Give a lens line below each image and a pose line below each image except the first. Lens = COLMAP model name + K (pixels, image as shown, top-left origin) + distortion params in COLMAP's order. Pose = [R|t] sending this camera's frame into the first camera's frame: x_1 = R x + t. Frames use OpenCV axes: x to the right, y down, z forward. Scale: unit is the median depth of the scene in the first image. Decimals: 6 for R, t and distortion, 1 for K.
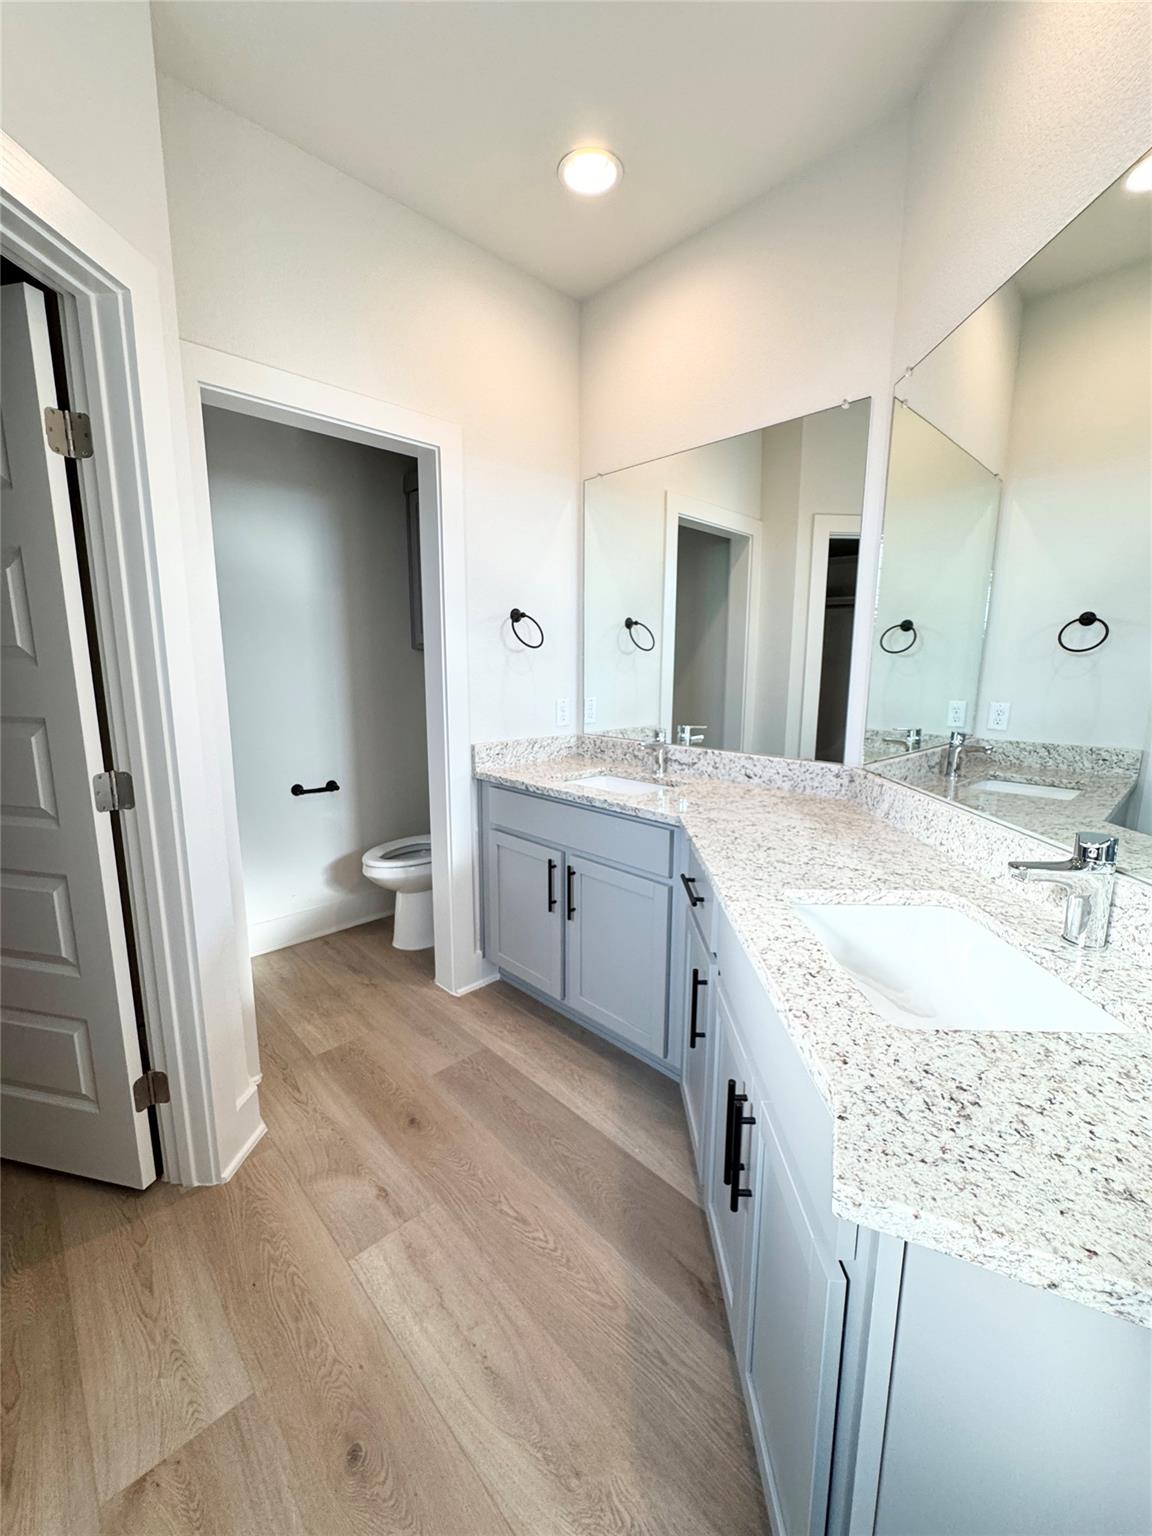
lens RADIAL K [[615.3, 0, 576.0], [0, 615.3, 768.0], [0, 0, 1]] dist [-0.000849, -0.000294]
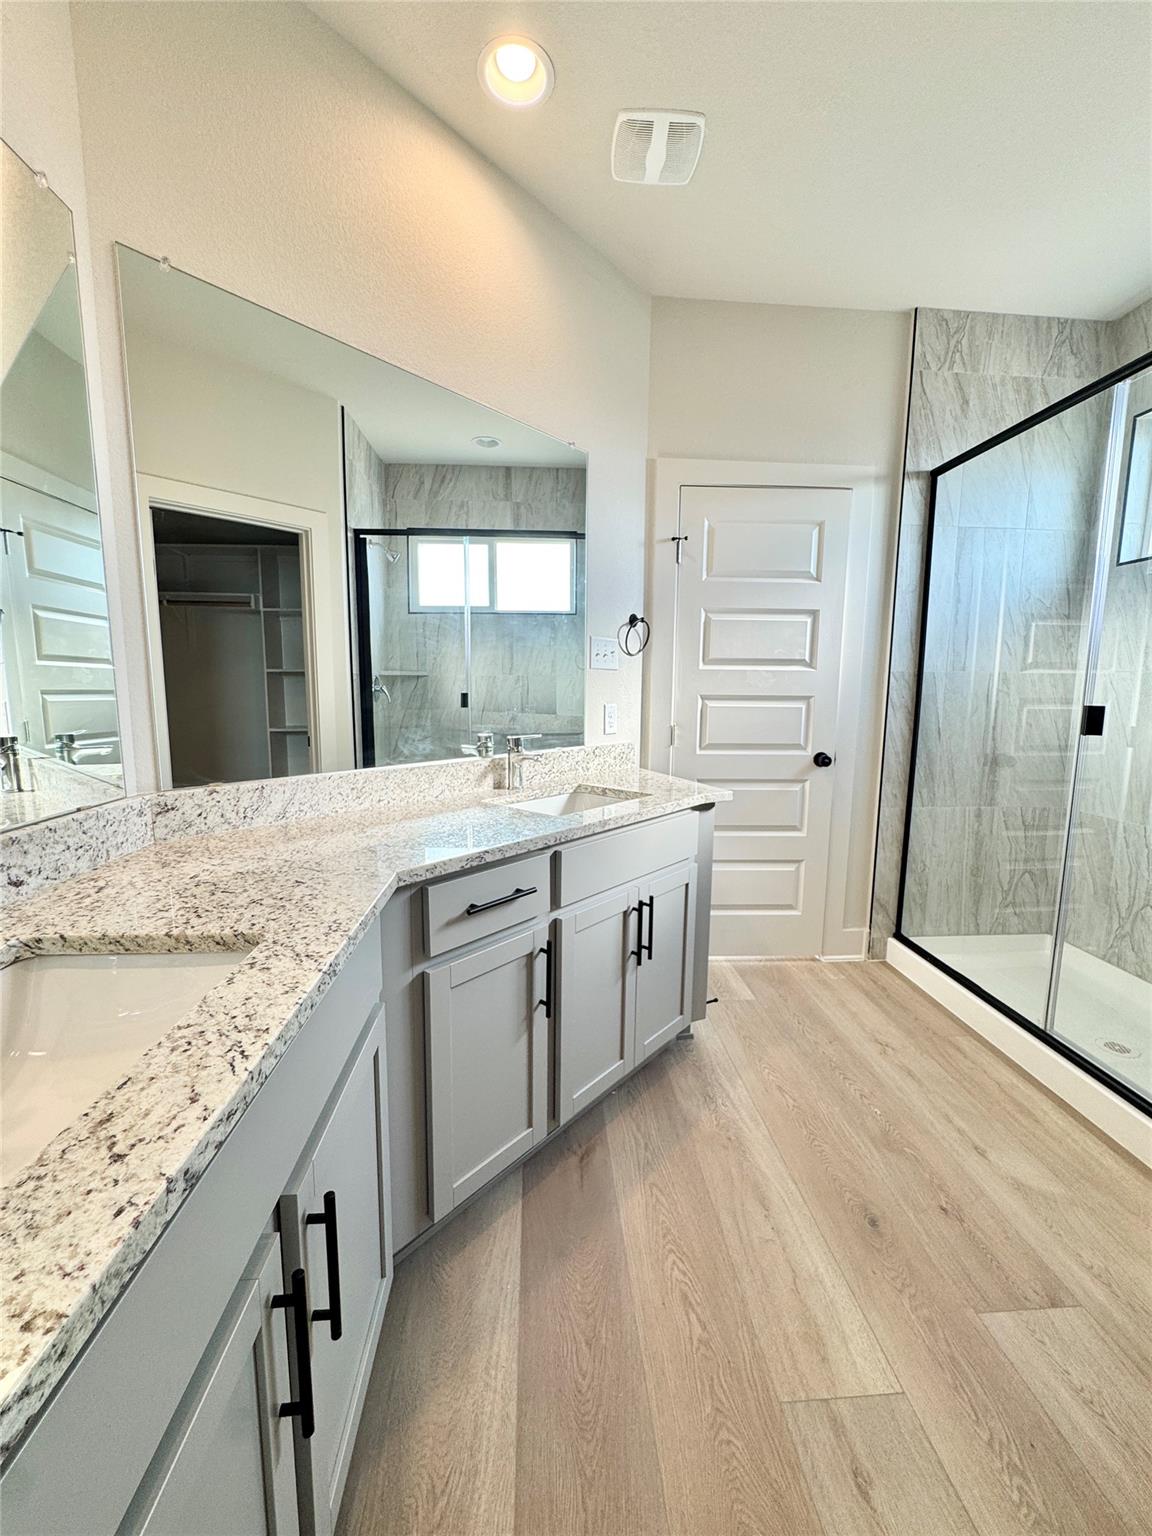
lens RADIAL K [[615.3, 0, 576.0], [0, 615.3, 768.0], [0, 0, 1]] dist [-0.000849, -0.000294]
pose [[-0.770819, -0.101194, 0.628965, -0.445423], [0.089638, 0.960252, 0.264349, -0.219275], [-0.630716, 0.260145, -0.731110, 1.578313]]
